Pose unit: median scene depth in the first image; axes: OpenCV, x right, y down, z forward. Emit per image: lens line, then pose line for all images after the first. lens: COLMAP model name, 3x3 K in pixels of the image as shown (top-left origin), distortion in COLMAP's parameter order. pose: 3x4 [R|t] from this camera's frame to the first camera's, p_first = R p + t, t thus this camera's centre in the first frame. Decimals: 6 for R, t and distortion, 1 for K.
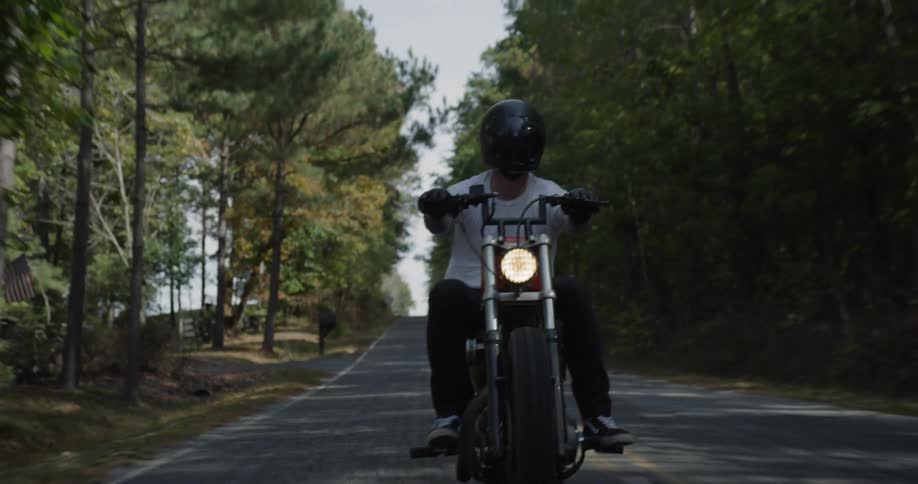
lens RADIAL K [[961.6, 0, 459.0], [0, 961.6, 242.0], [0, 0, 1]] dist [-0.013639, -0.001080]
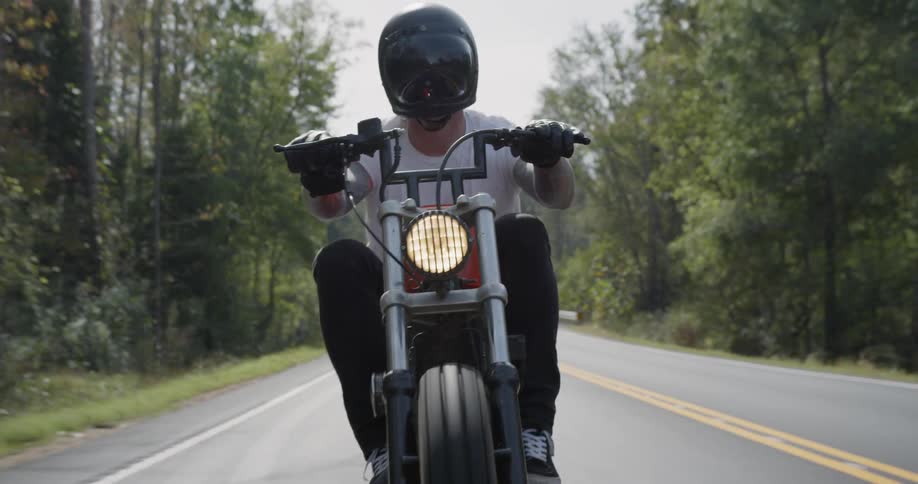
lens RADIAL K [[961.6, 0, 459.0], [0, 961.6, 242.0], [0, 0, 1]] dist [-0.013639, -0.001080]
pose [[0.998131, -0.056090, 0.024256, 0.057093], [0.056405, 0.998330, -0.012501, 0.029332], [-0.023514, 0.013846, 0.999628, 0.400427]]
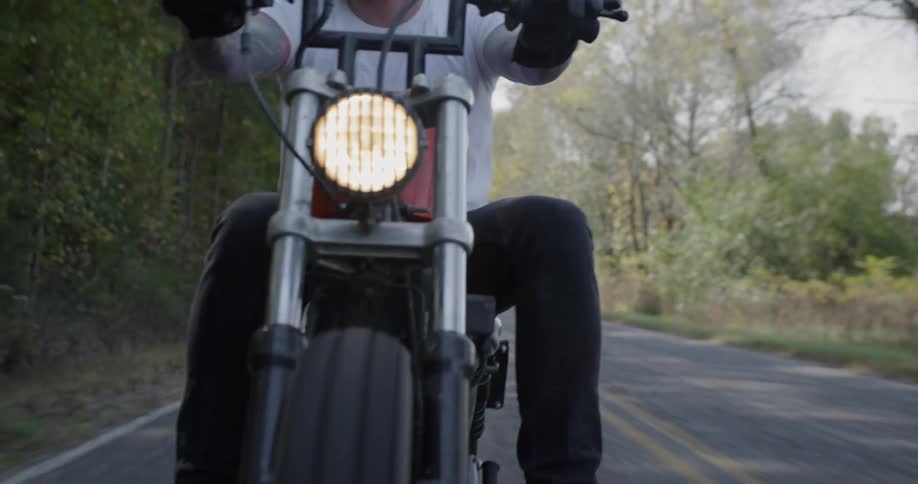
lens RADIAL K [[961.6, 0, 459.0], [0, 961.6, 242.0], [0, 0, 1]] dist [-0.013639, -0.001080]
pose [[0.996817, 0.057597, 0.055127, 0.072812], [-0.061026, 0.996166, 0.062679, 0.034010], [-0.051306, -0.065843, 0.996510, 0.611144]]
